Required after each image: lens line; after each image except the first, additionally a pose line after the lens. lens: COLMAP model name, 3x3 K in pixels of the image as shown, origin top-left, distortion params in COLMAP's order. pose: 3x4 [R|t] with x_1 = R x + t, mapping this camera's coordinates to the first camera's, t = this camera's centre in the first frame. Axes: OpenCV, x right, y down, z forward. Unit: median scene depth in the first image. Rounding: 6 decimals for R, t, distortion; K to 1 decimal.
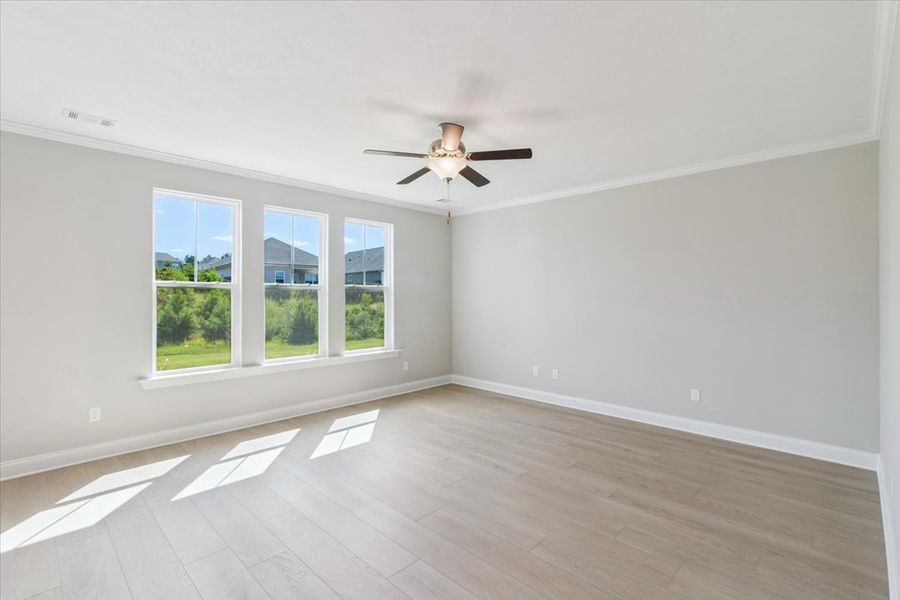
lens RADIAL K [[419.1, 0, 449.5], [0, 419.1, 293.4], [0, 0, 1]] dist [0.000705, 0.000254]
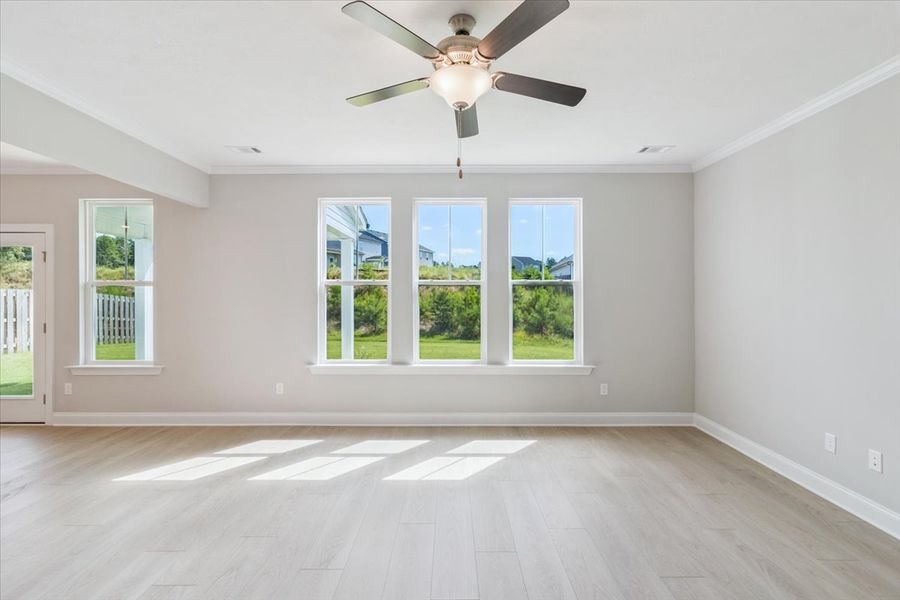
lens RADIAL K [[419.1, 0, 449.5], [0, 419.1, 293.4], [0, 0, 1]] dist [0.000705, 0.000254]
pose [[0.692386, 0.000984, -0.721527, 0.246003], [0.003419, 0.999983, 0.004645, 0.001955], [0.721519, -0.005683, 0.692371, 0.312647]]
